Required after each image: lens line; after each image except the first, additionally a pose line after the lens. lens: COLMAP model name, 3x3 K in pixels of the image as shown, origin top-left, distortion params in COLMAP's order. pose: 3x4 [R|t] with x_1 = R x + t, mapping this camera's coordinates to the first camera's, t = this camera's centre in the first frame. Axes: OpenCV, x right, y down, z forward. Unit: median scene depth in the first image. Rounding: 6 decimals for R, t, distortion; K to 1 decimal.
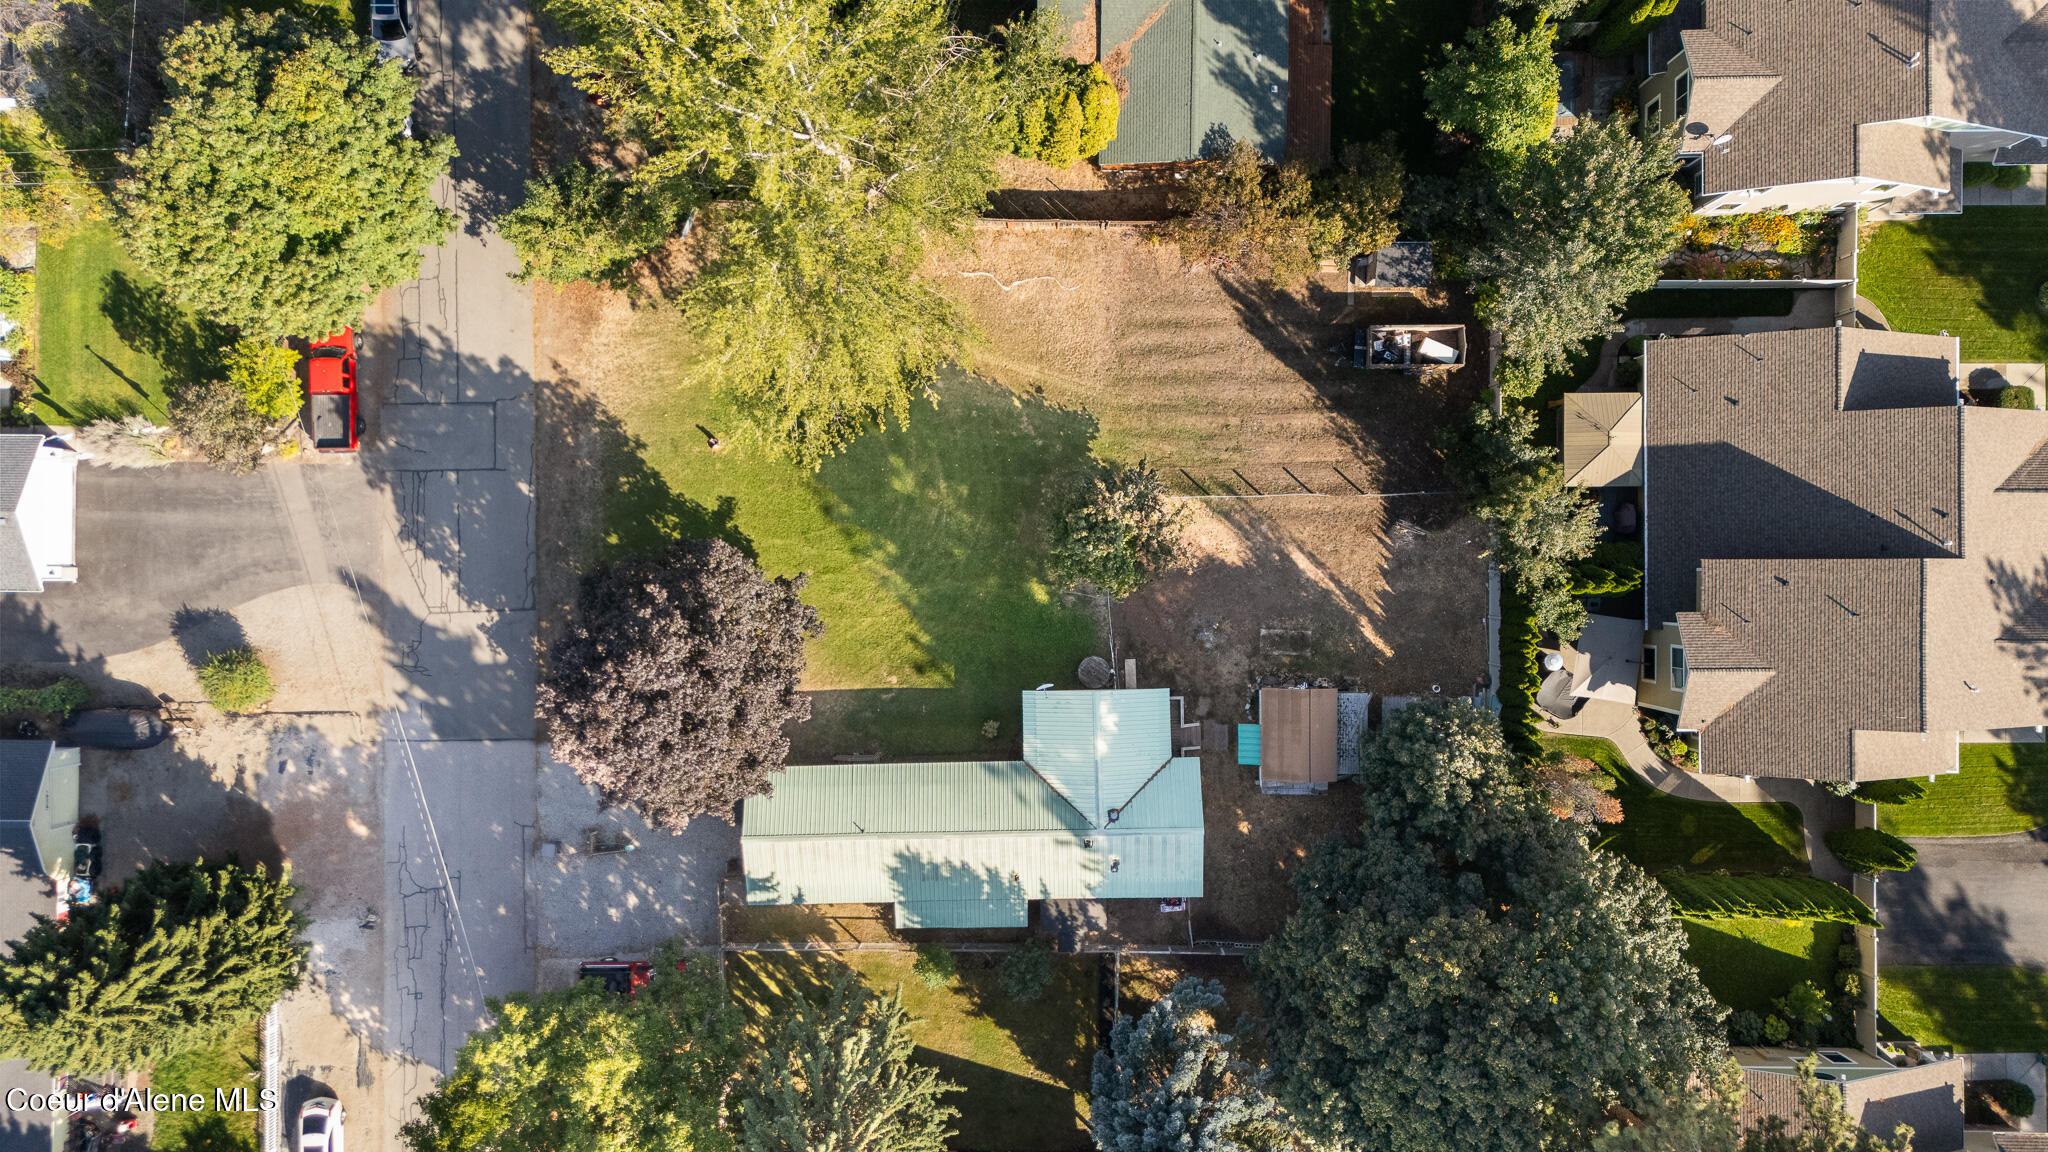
lens RADIAL K [[1435.7, 0, 1024.0], [0, 1435.7, 576.0], [0, 0, 1]] dist [0.081419, -0.096345]
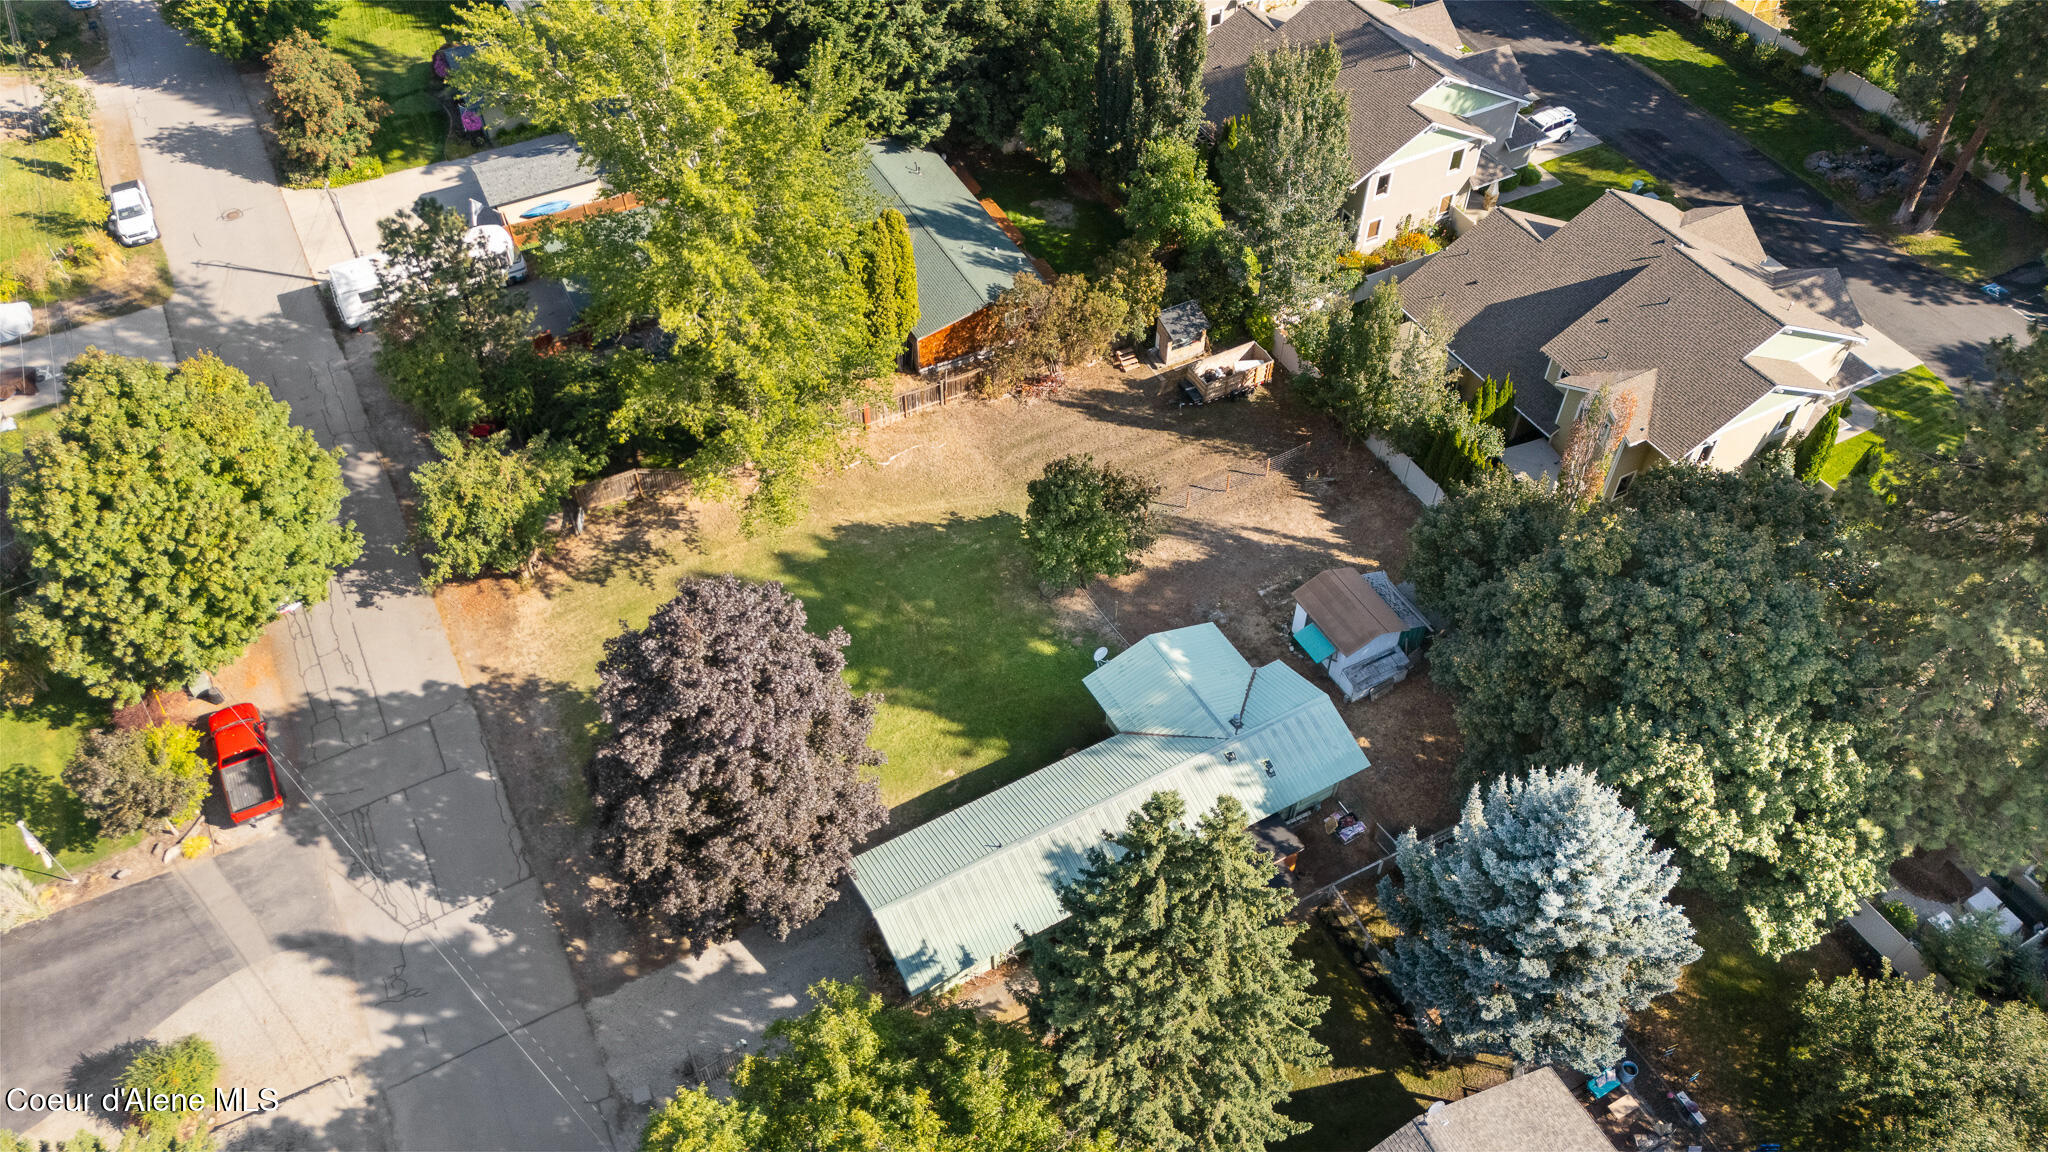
lens RADIAL K [[1435.7, 0, 1024.0], [0, 1435.7, 576.0], [0, 0, 1]] dist [0.081419, -0.096345]
pose [[0.883202, -0.339914, 0.323129, -0.298588], [0.468544, 0.669614, -0.576267, 0.529679], [-0.020491, 0.660360, 0.750669, 0.241329]]
